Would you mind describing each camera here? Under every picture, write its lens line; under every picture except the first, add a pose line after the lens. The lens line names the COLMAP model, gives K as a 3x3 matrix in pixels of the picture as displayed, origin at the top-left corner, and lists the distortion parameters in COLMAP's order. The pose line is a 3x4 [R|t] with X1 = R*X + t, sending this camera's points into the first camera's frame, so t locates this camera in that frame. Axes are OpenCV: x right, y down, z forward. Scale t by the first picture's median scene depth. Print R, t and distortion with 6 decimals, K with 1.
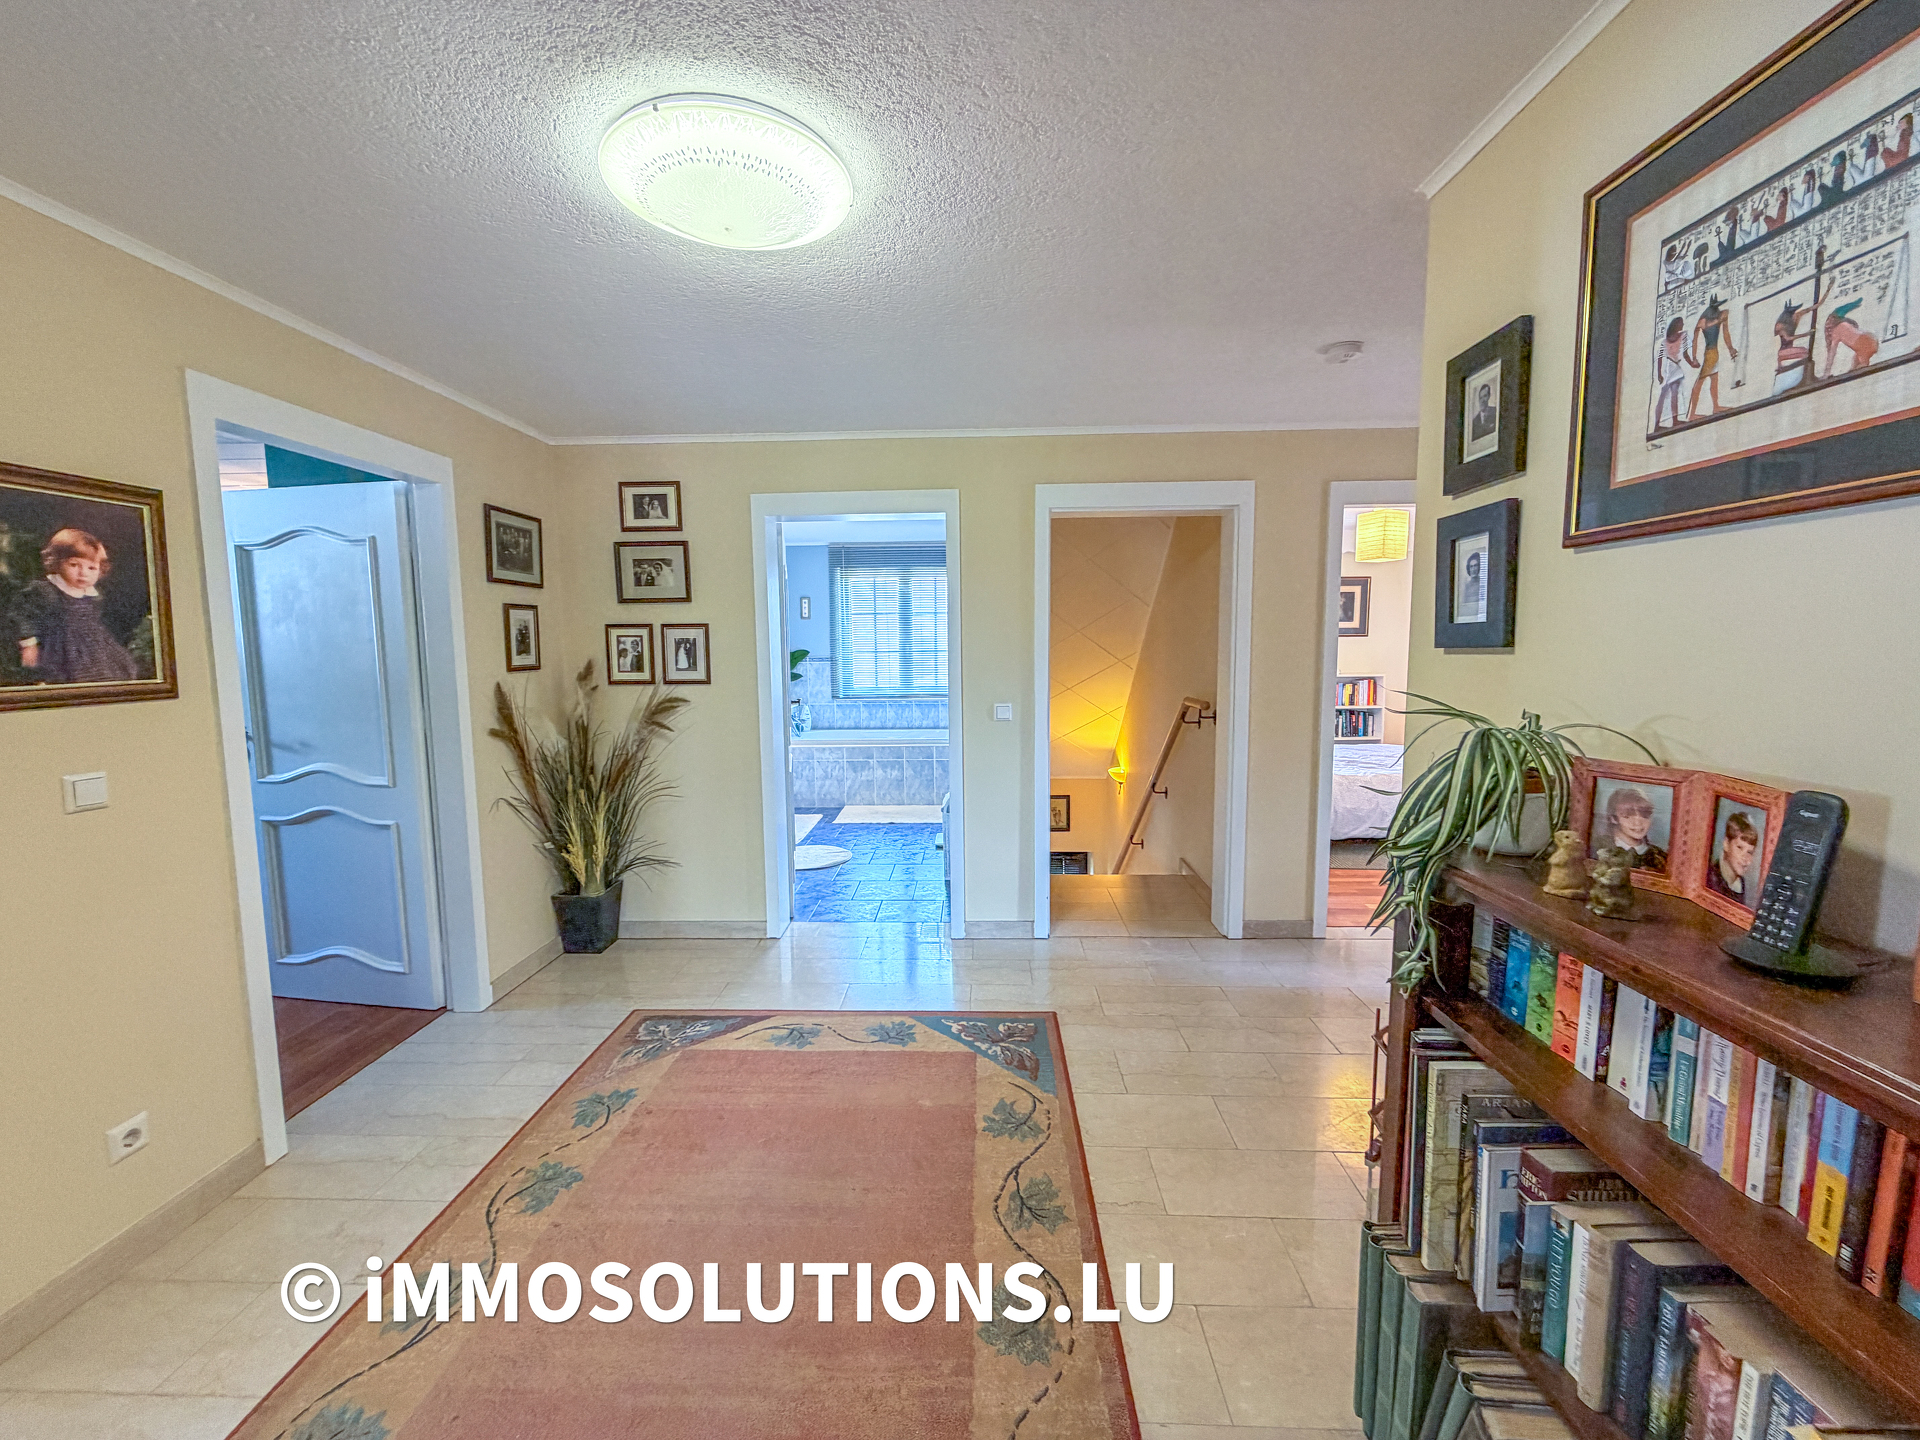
lens RADIAL K [[762.7, 0, 961.2], [0, 762.7, 718.1], [0, 0, 1]] dist [0.000494, 0.000025]
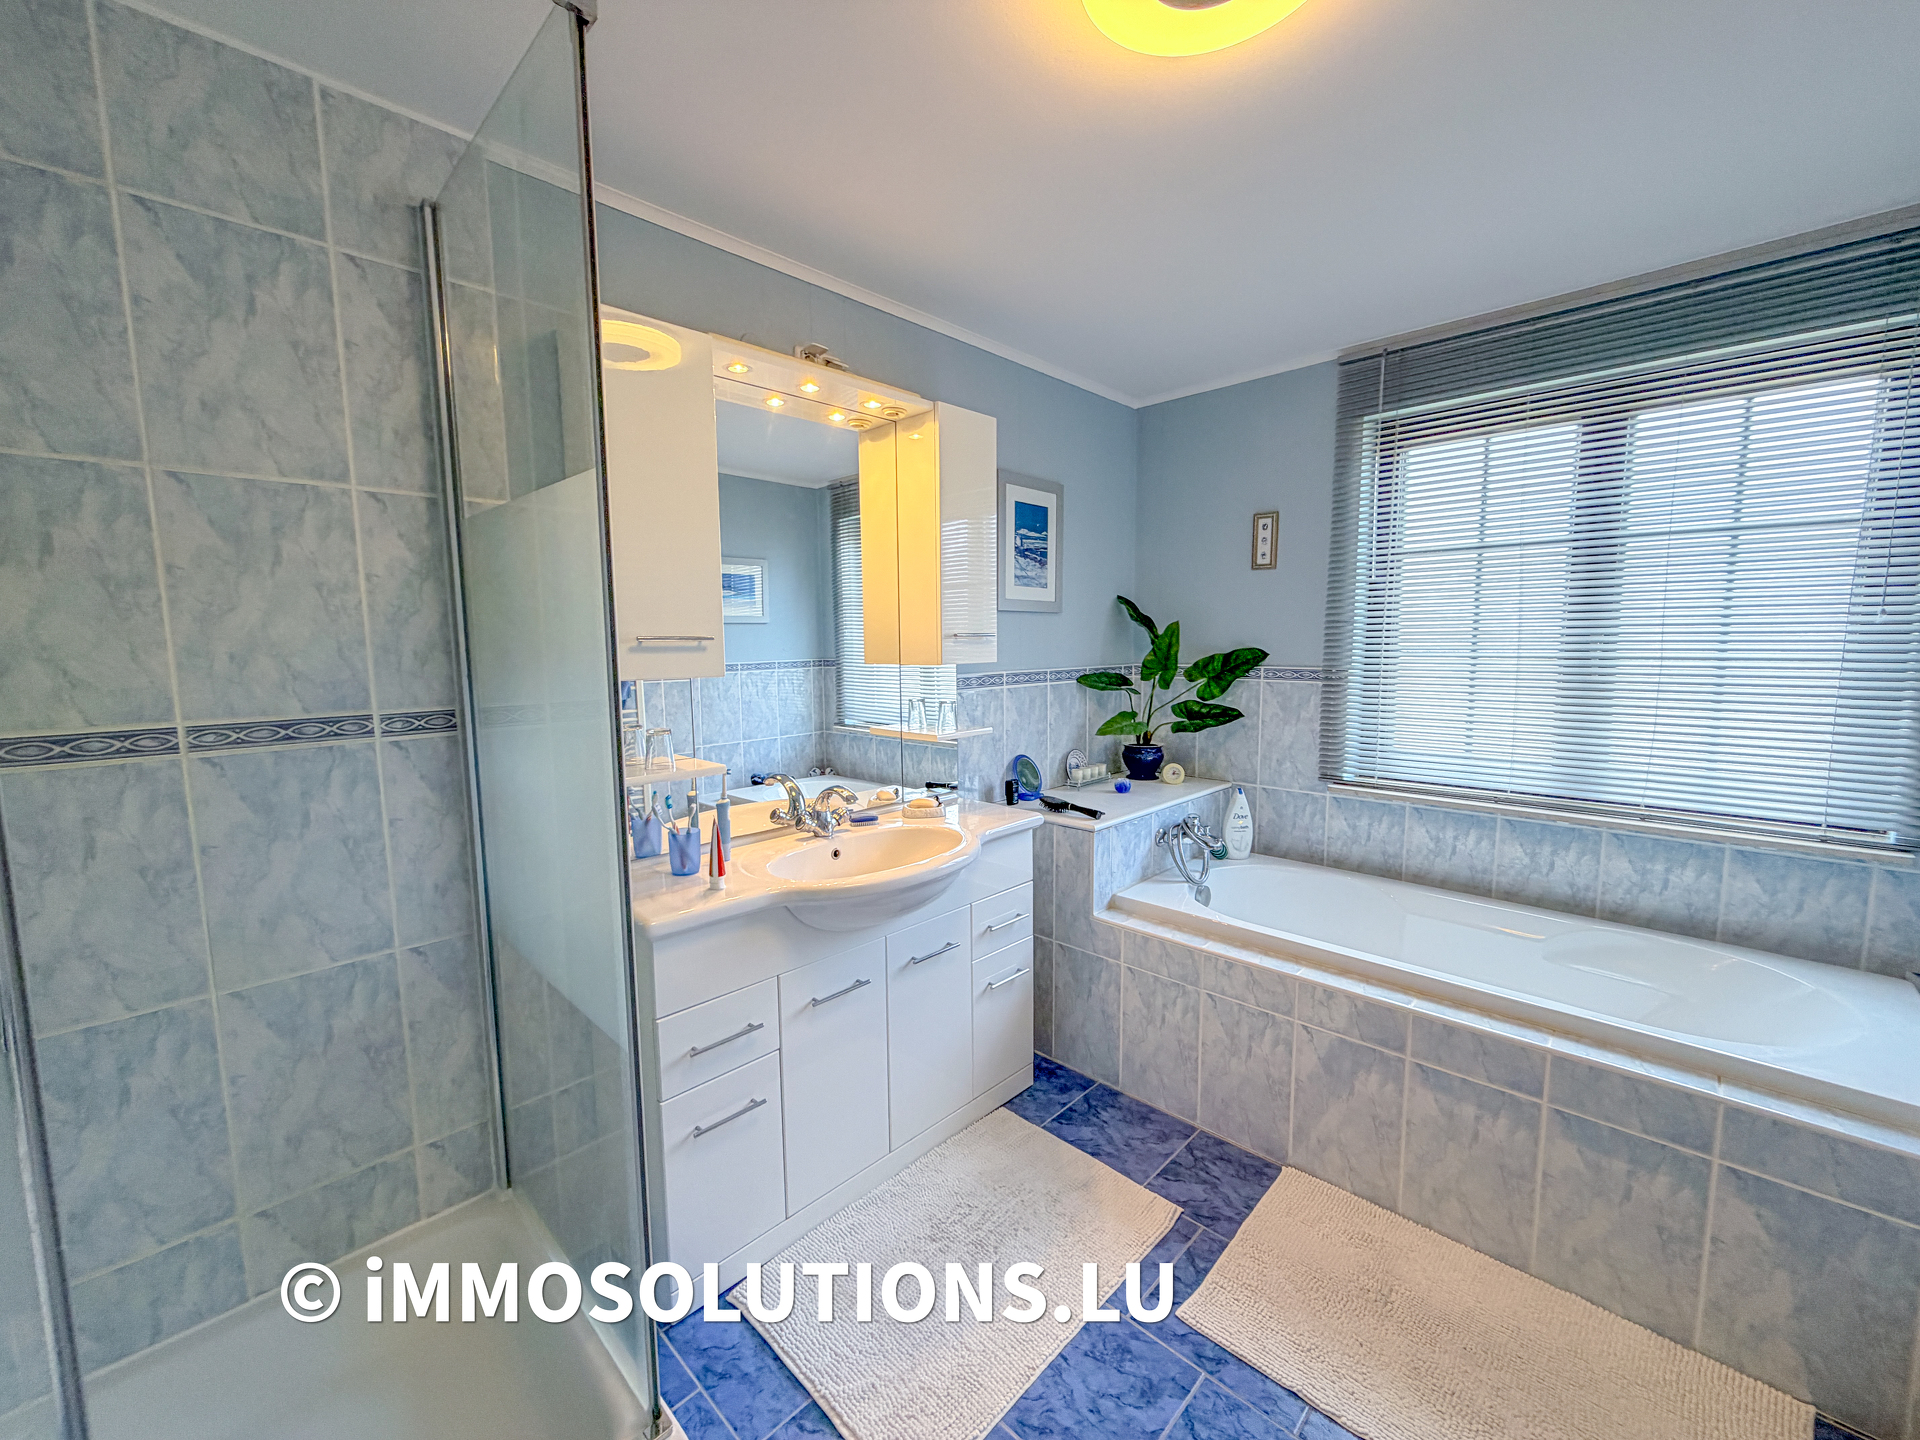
lens RADIAL K [[762.7, 0, 961.5], [0, 762.7, 719.7], [0, 0, 1]] dist [0.000494, 0.000025]
pose [[0.744731, 0.078006, -0.662790, -0.054198], [-0.068114, 0.996843, 0.040788, -0.058576], [0.663880, 0.014769, 0.747694, 0.606392]]
